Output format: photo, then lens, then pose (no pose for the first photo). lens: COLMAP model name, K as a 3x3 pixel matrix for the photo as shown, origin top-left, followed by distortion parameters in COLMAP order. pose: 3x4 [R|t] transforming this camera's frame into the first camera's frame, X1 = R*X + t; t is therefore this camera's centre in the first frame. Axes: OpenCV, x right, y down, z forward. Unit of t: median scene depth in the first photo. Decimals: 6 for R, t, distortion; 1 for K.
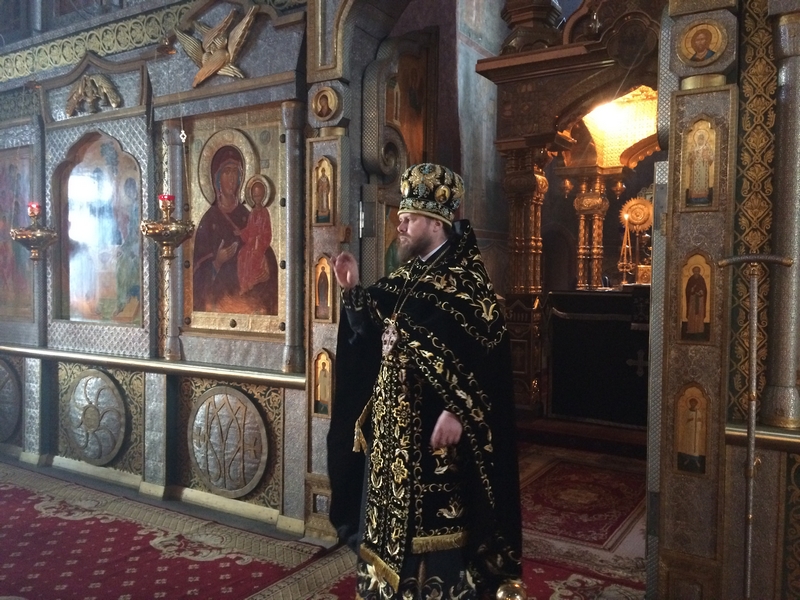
lens RADIAL K [[706.7, 0, 401.4], [0, 706.7, 303.5], [0, 0, 1]] dist [0.085321, -0.131912]
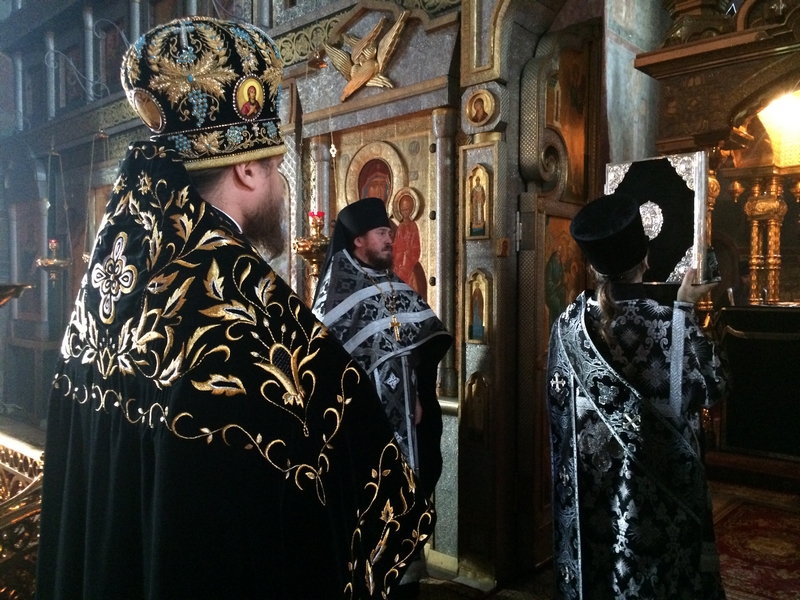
lens RADIAL K [[709.1, 0, 389.0], [0, 709.1, 299.8], [0, 0, 1]] dist [0.087135, -0.143001]
pose [[0.980468, -0.004973, -0.196614, -0.036516], [0.000092, 0.999692, -0.024825, -0.006270], [0.196677, 0.024322, 0.980167, 0.060521]]
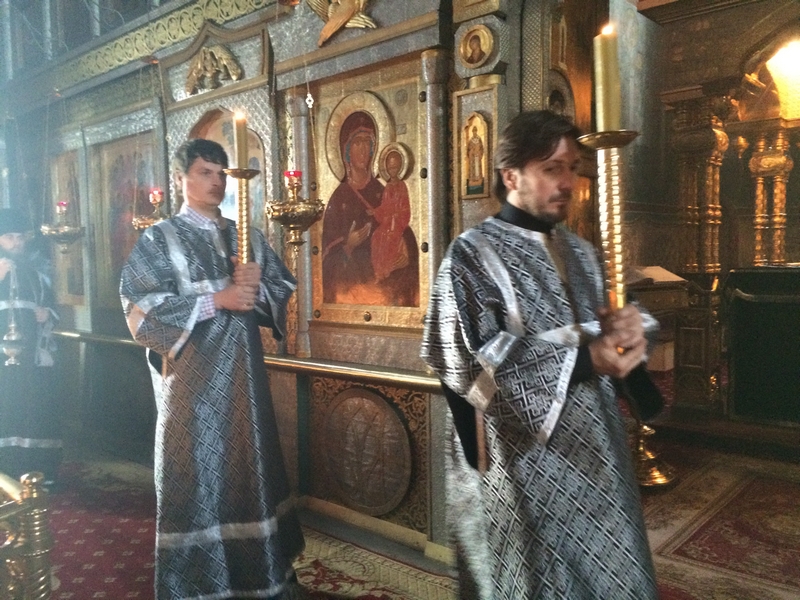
lens RADIAL K [[709.1, 0, 389.0], [0, 709.1, 299.8], [0, 0, 1]] dist [0.087135, -0.143001]
pose [[0.983373, -0.017581, -0.180745, -0.054467], [0.021225, 0.999608, 0.018245, -0.007955], [0.180354, -0.021778, 0.983361, 0.150308]]
